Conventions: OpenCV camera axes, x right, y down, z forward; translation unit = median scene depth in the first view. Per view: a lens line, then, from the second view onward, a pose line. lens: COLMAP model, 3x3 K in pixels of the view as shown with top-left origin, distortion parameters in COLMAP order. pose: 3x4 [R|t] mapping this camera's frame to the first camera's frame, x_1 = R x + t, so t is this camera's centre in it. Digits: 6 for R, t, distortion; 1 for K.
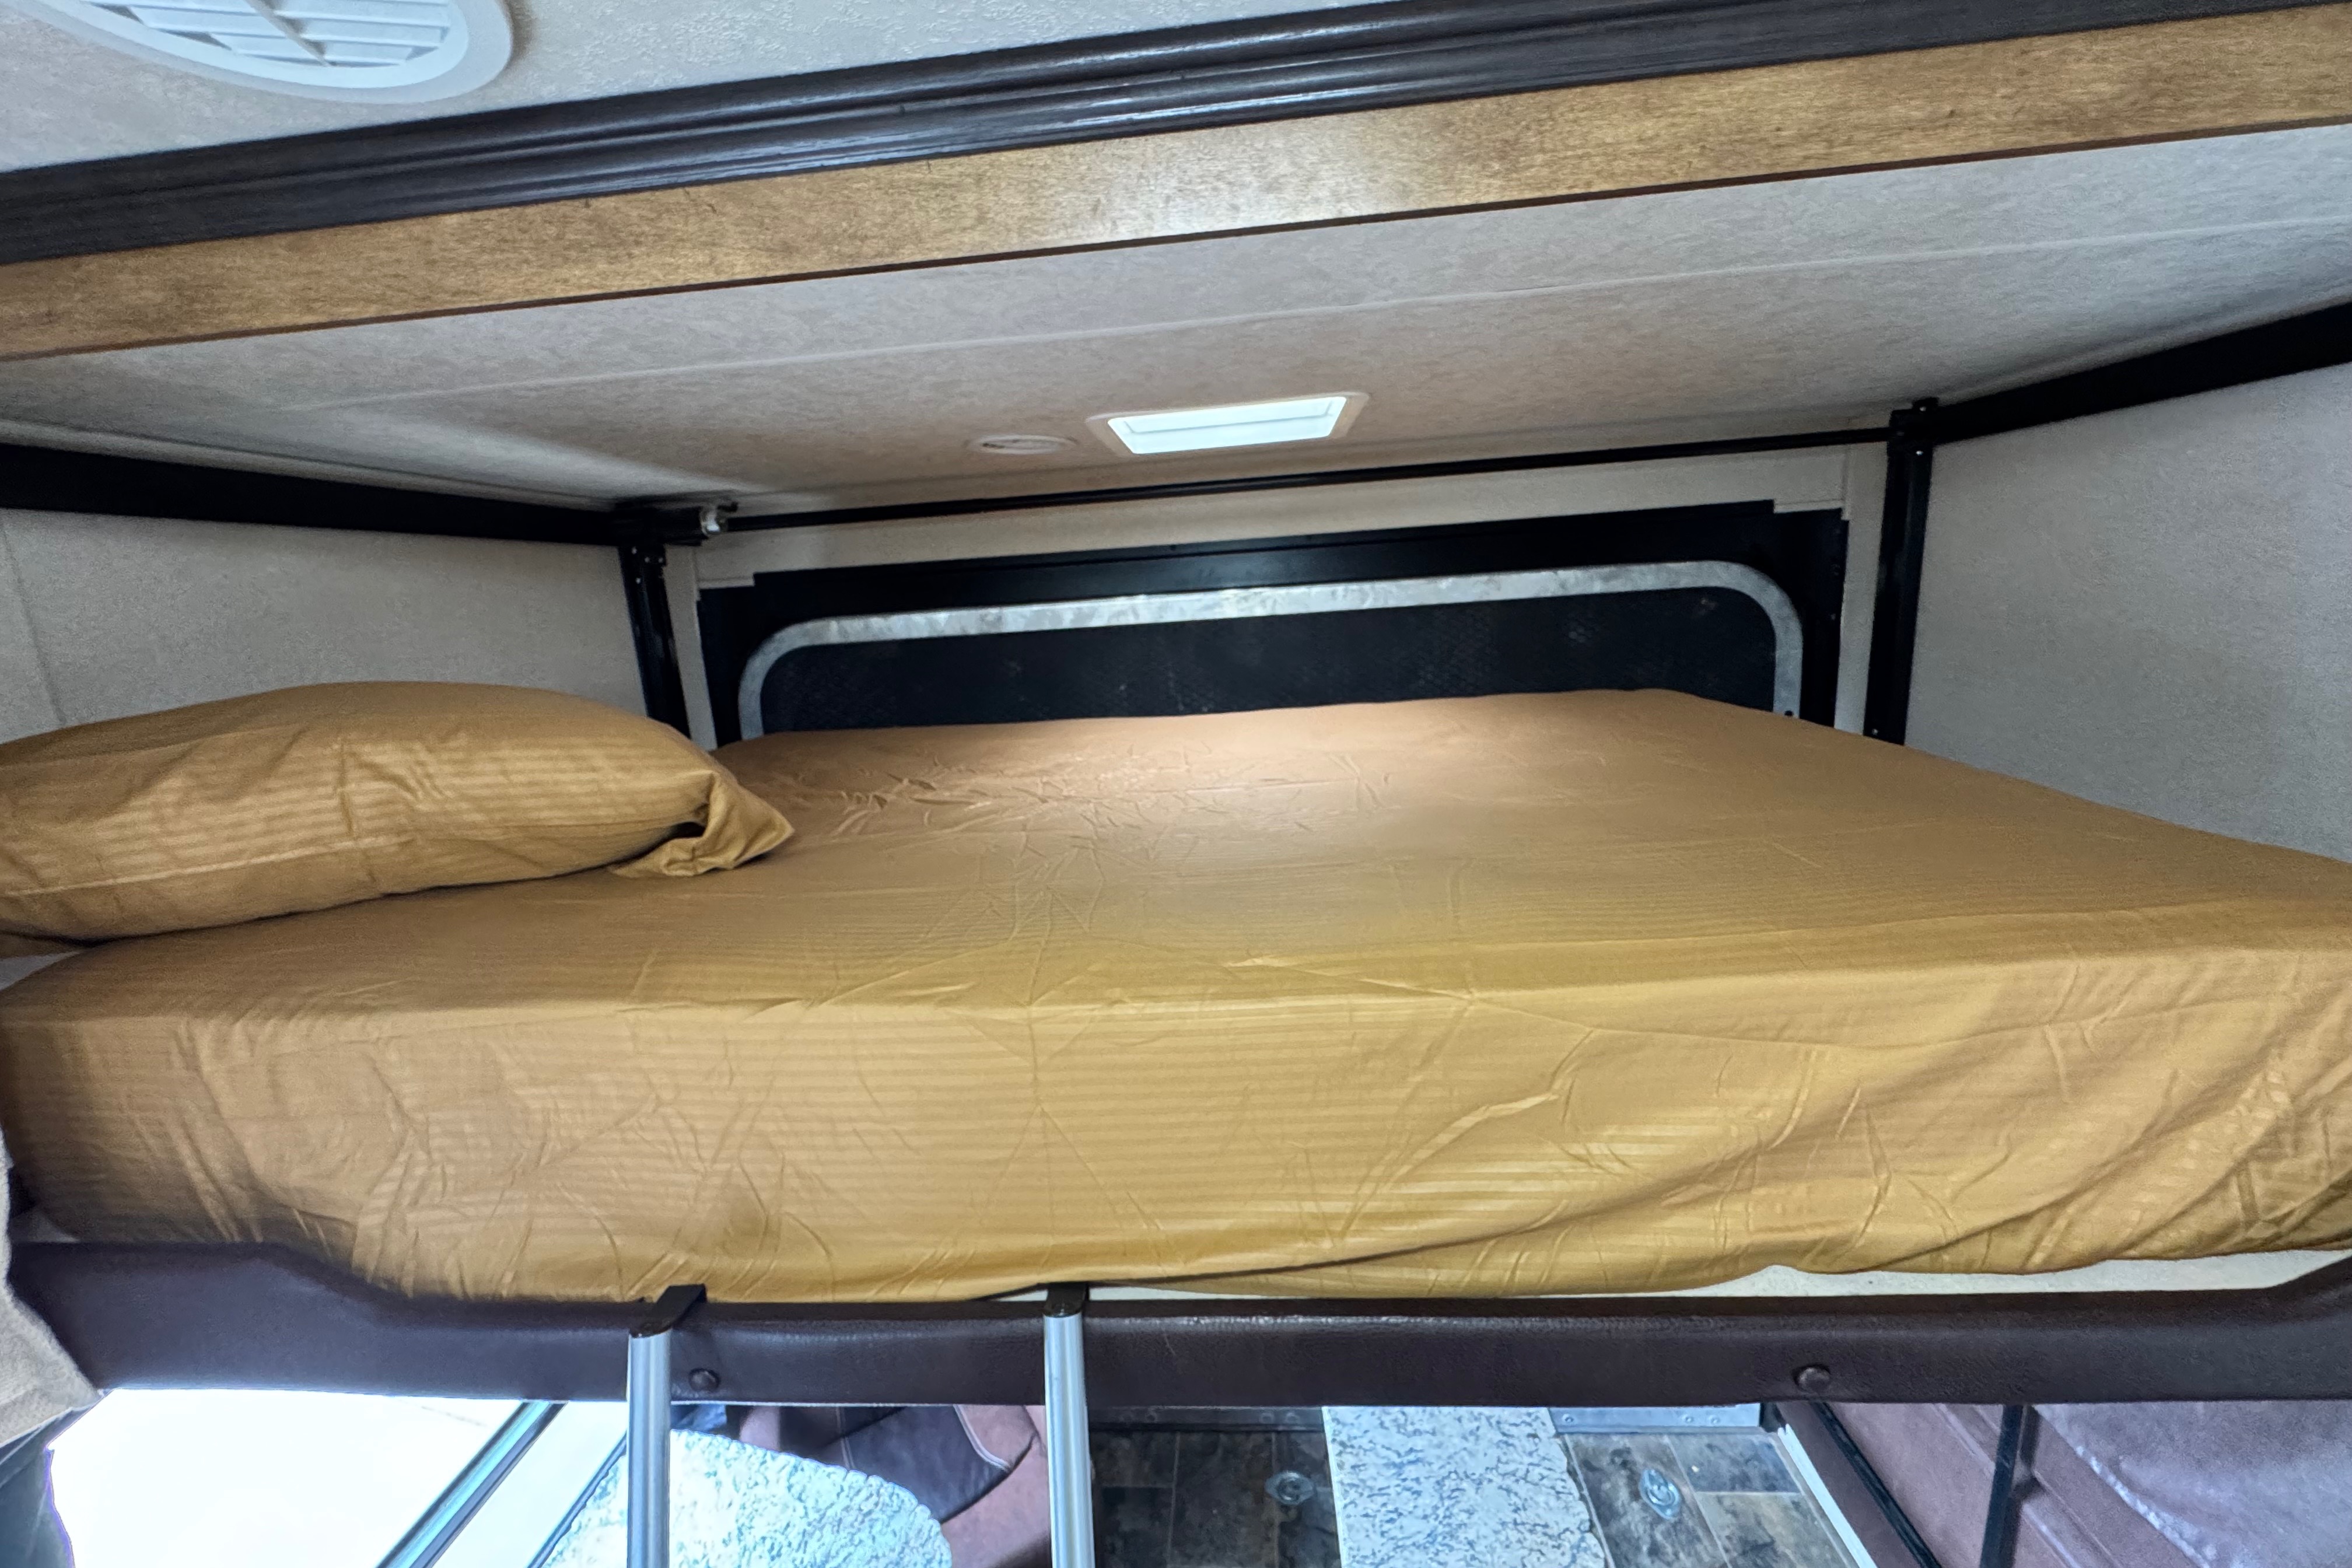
lens RADIAL K [[940.4, 0, 1177.0], [0, 940.4, 780.0], [0, 0, 1]] dist [-0.003047, 0.000427]
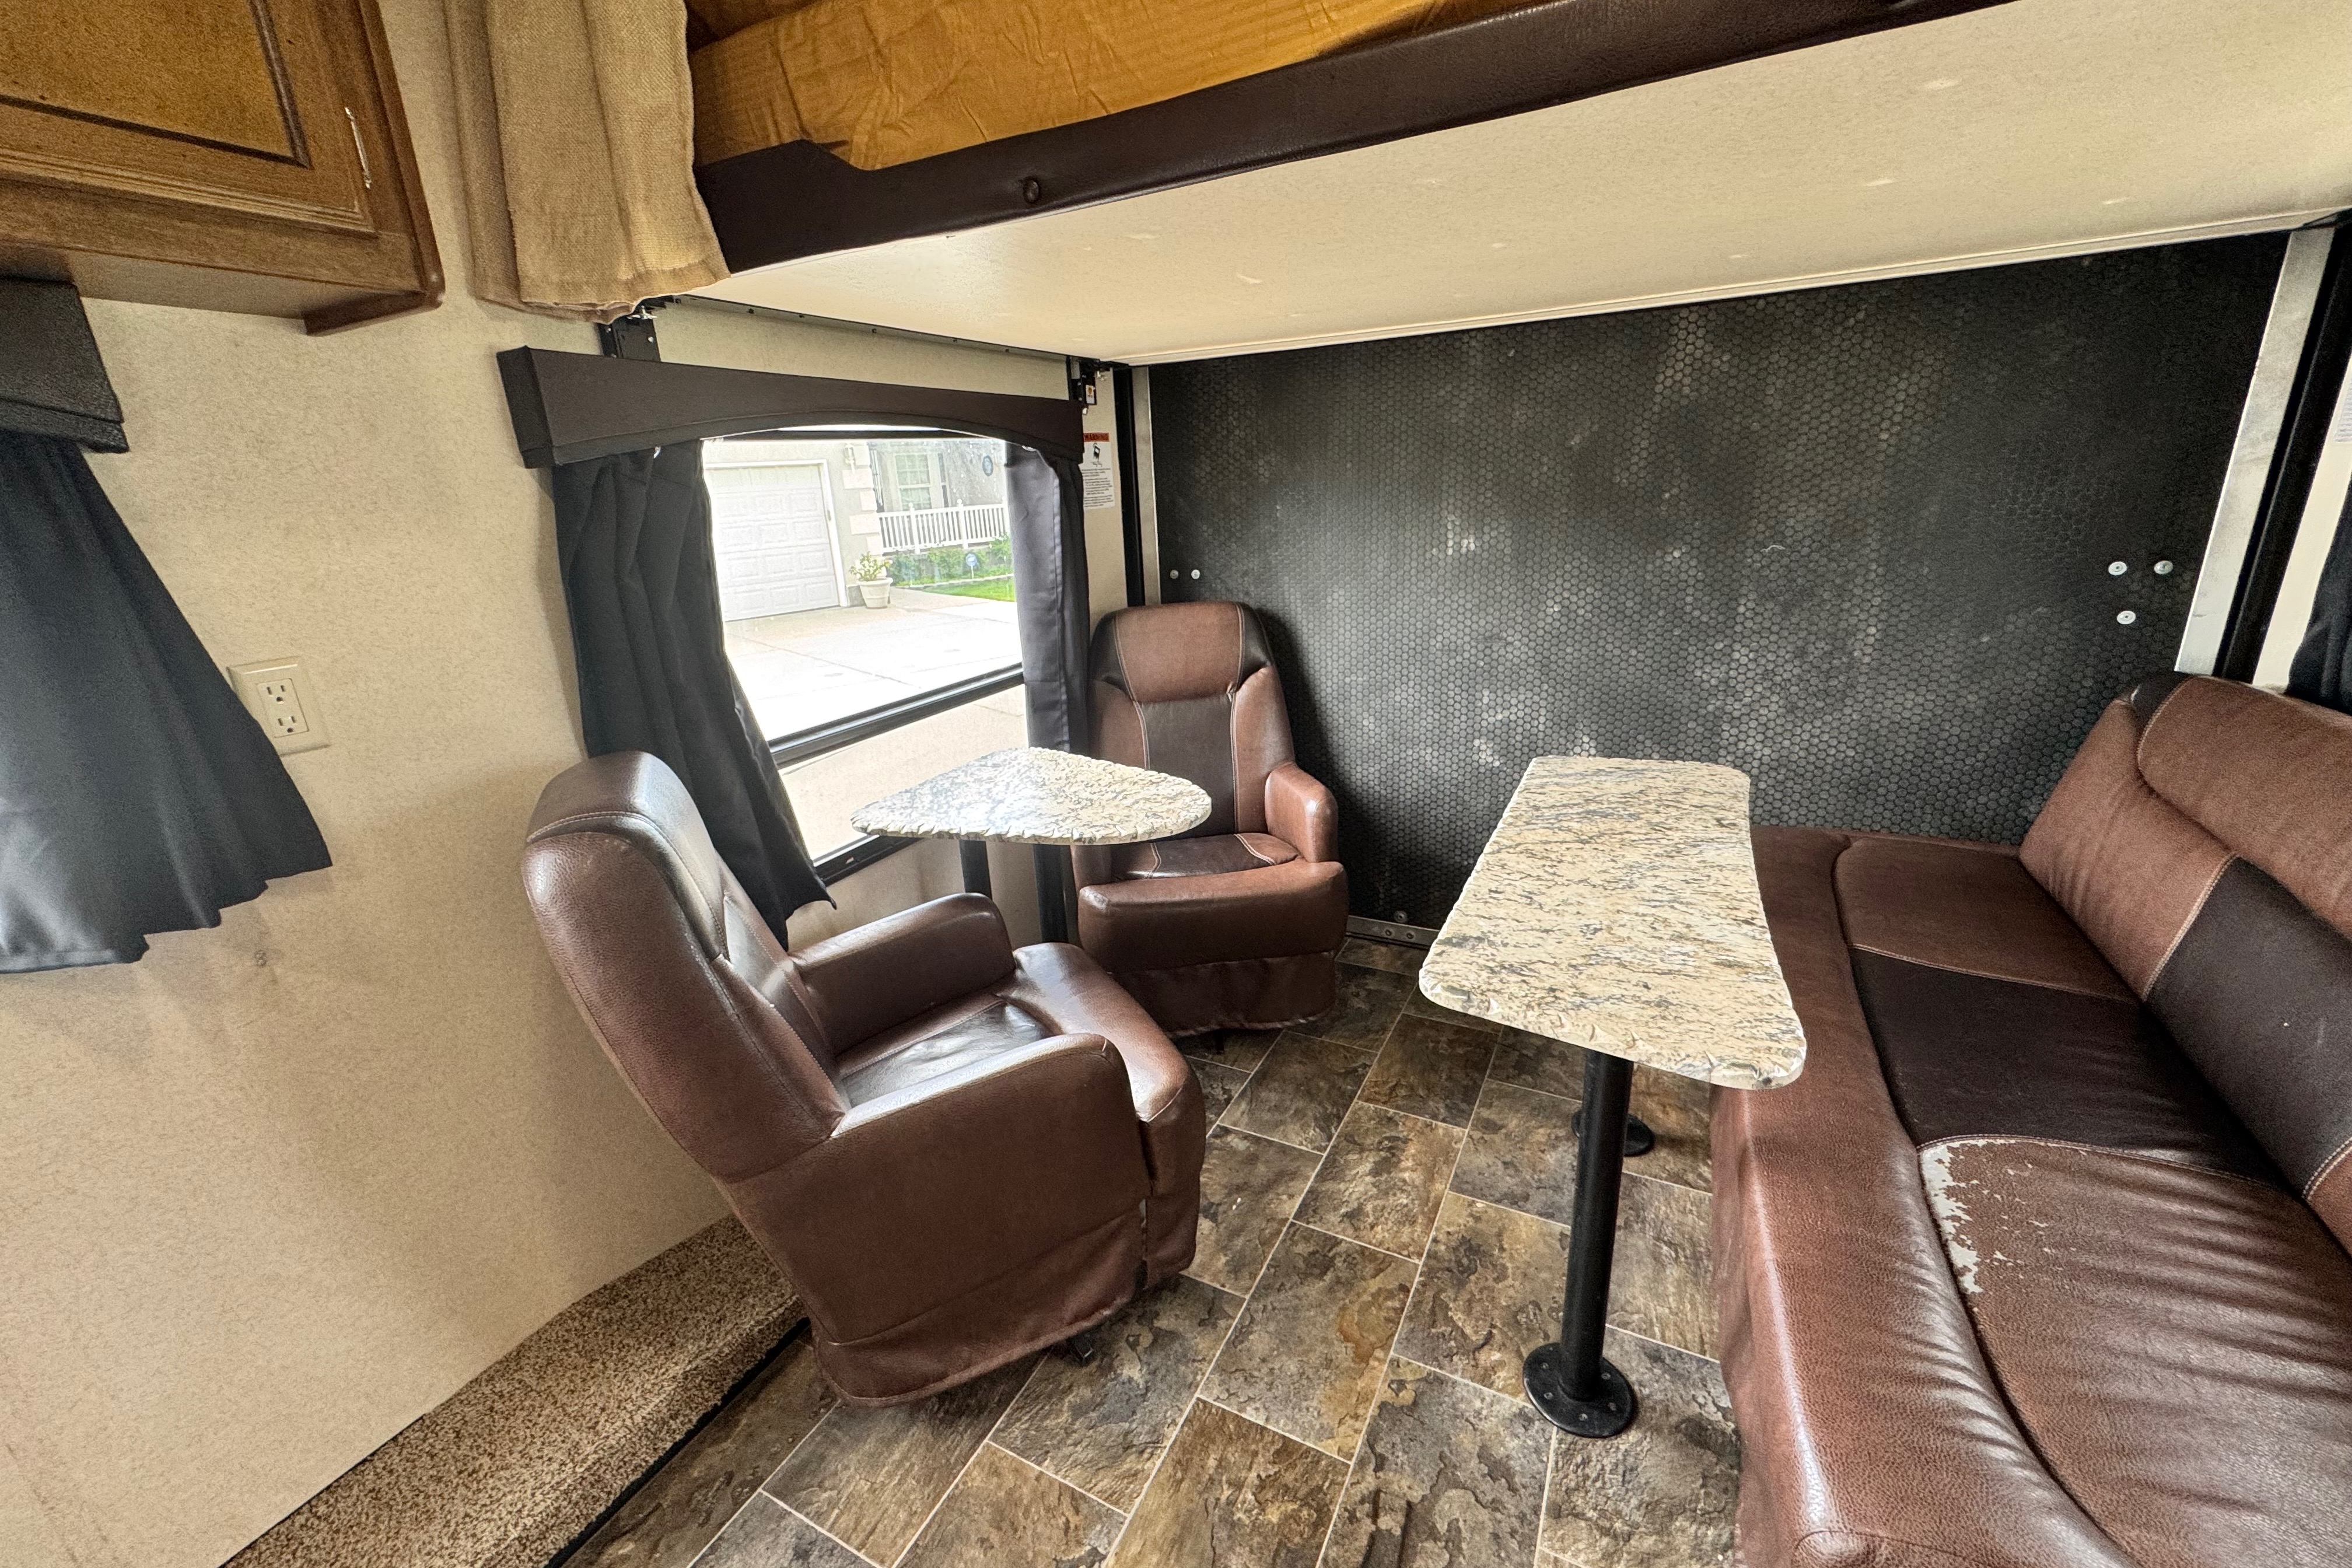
lens RADIAL K [[940.4, 0, 1177.0], [0, 940.4, 780.0], [0, 0, 1]] dist [-0.003047, 0.000427]
pose [[0.918154, 0.137935, -0.371440, 0.386134], [-0.088780, 0.985231, 0.146414, 1.294768], [0.386150, -0.101454, 0.916840, -0.372527]]
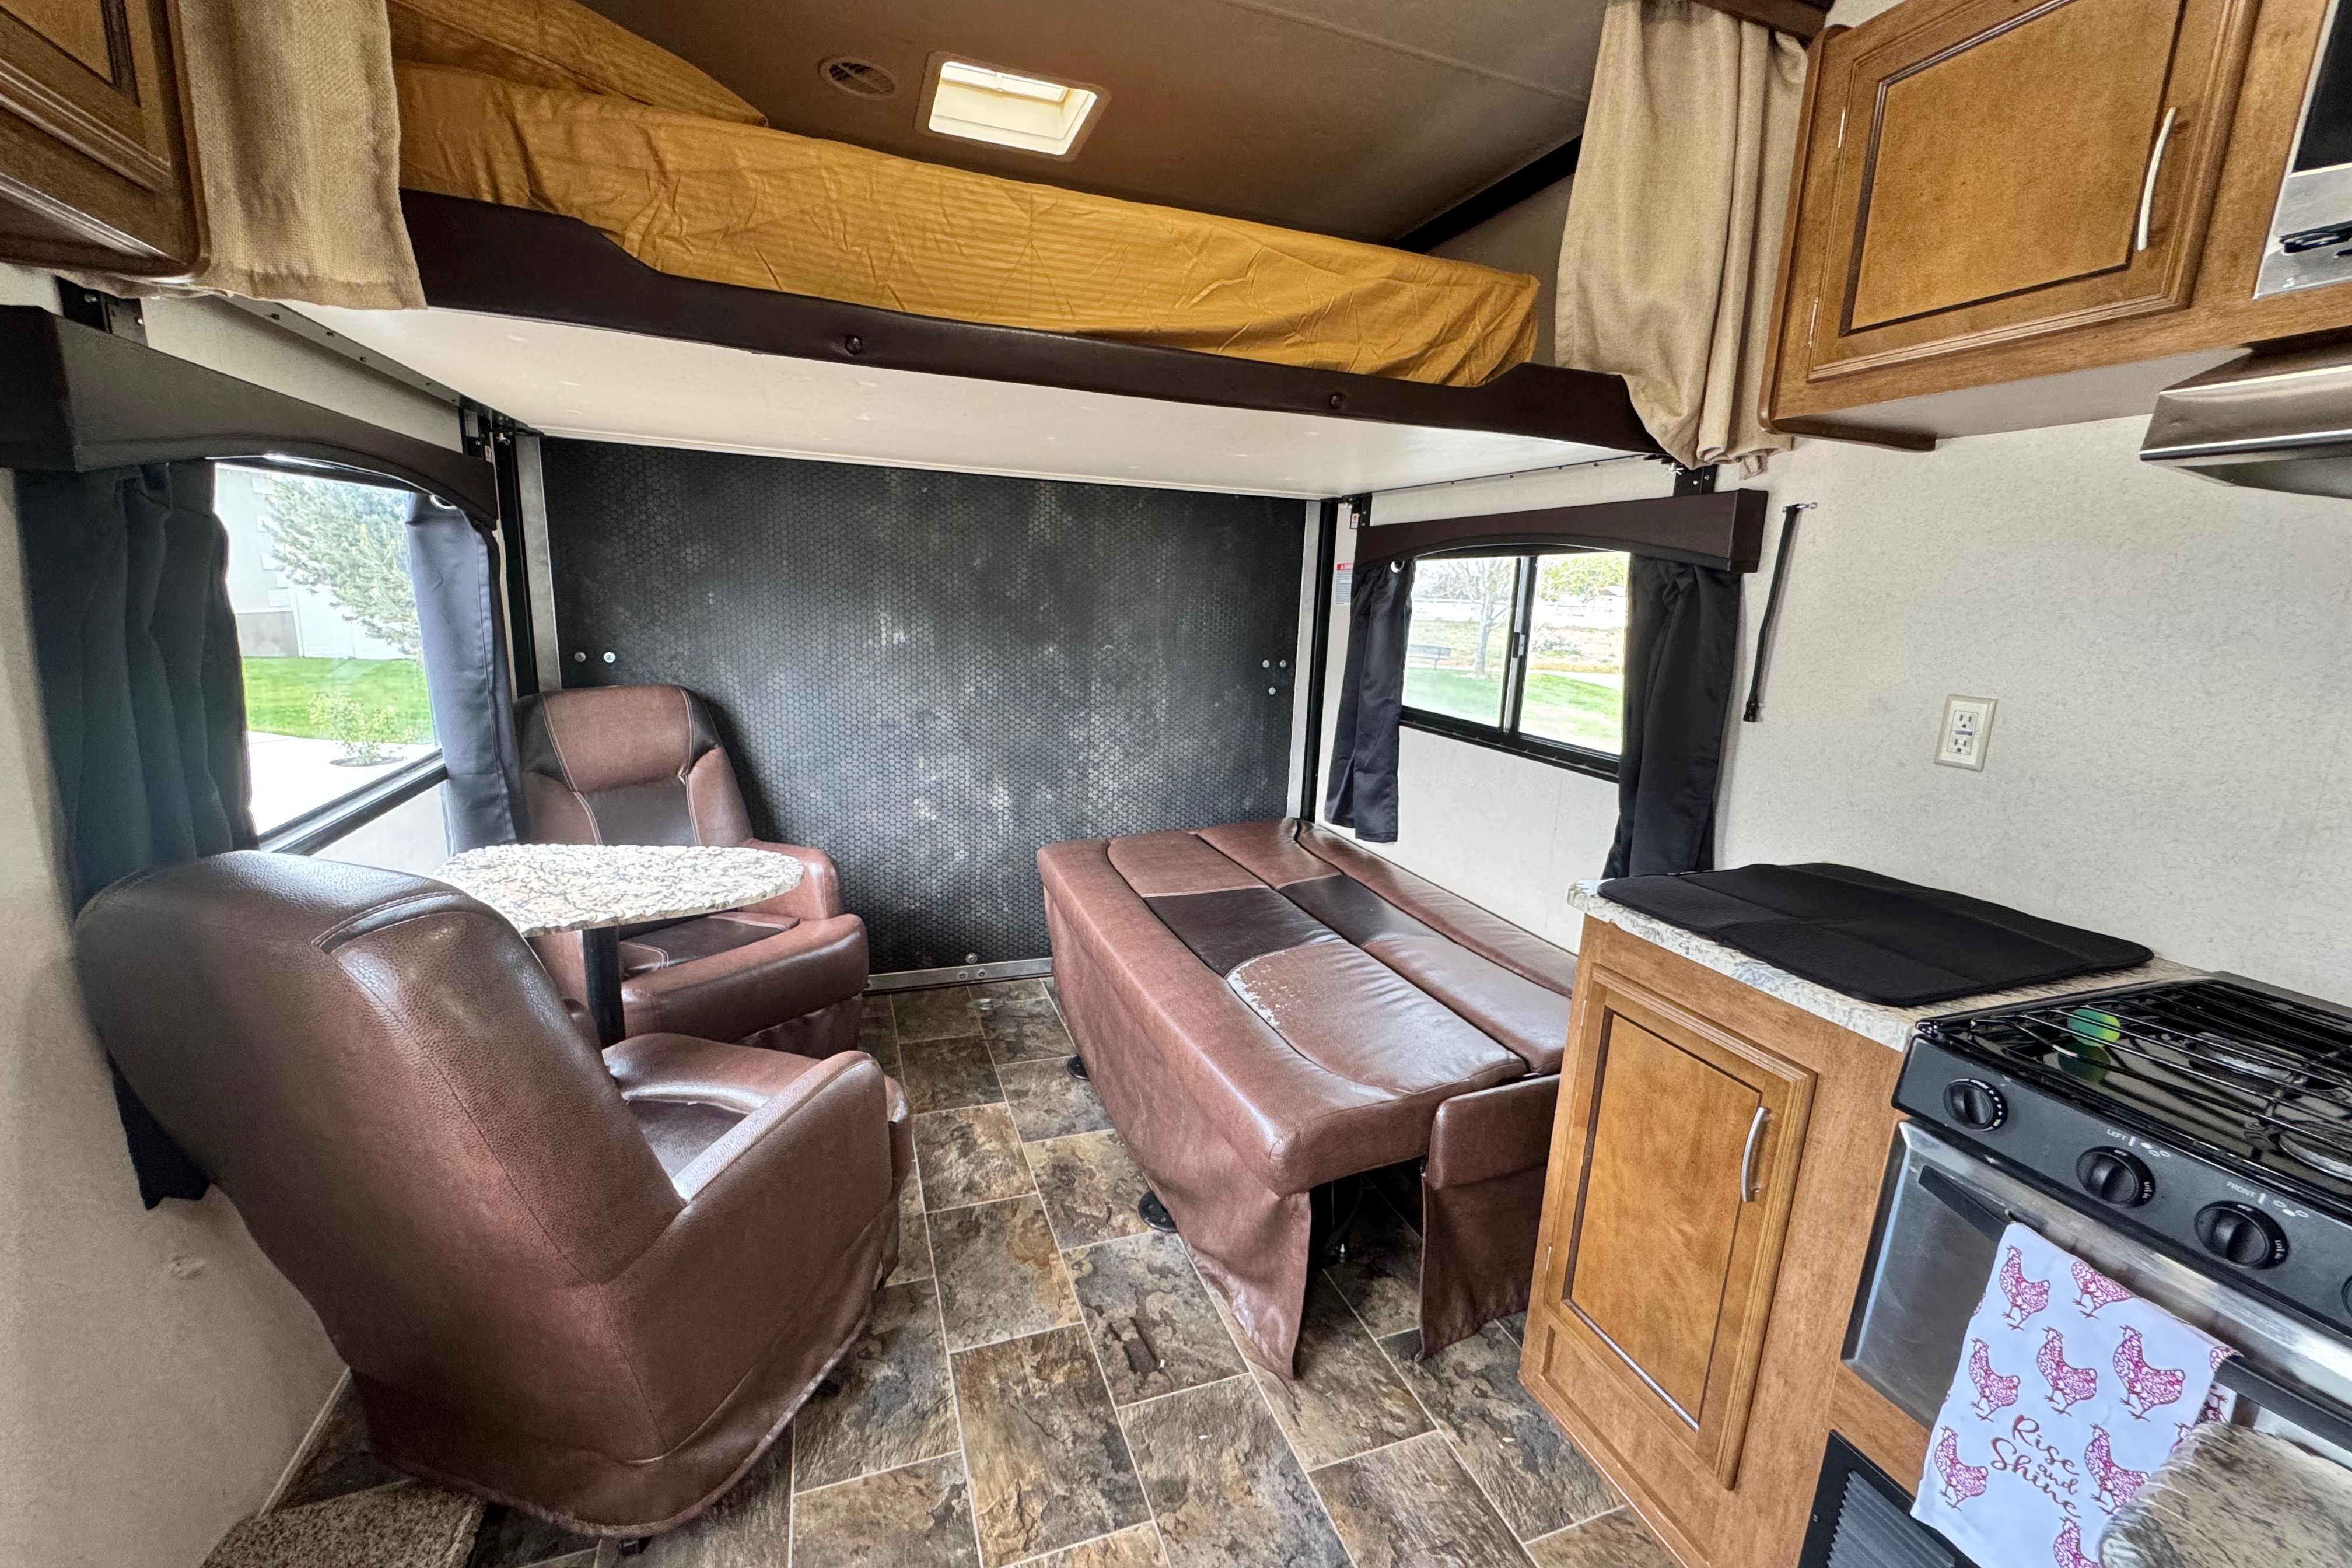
lens RADIAL K [[940.4, 0, 1177.0], [0, 940.4, 780.0], [0, 0, 1]] dist [-0.003047, 0.000427]
pose [[0.904705, 0.019404, 0.425596, -0.689797], [-0.018275, 0.999810, -0.006735, 1.491836], [-0.425646, -0.001684, 0.904888, -0.995120]]
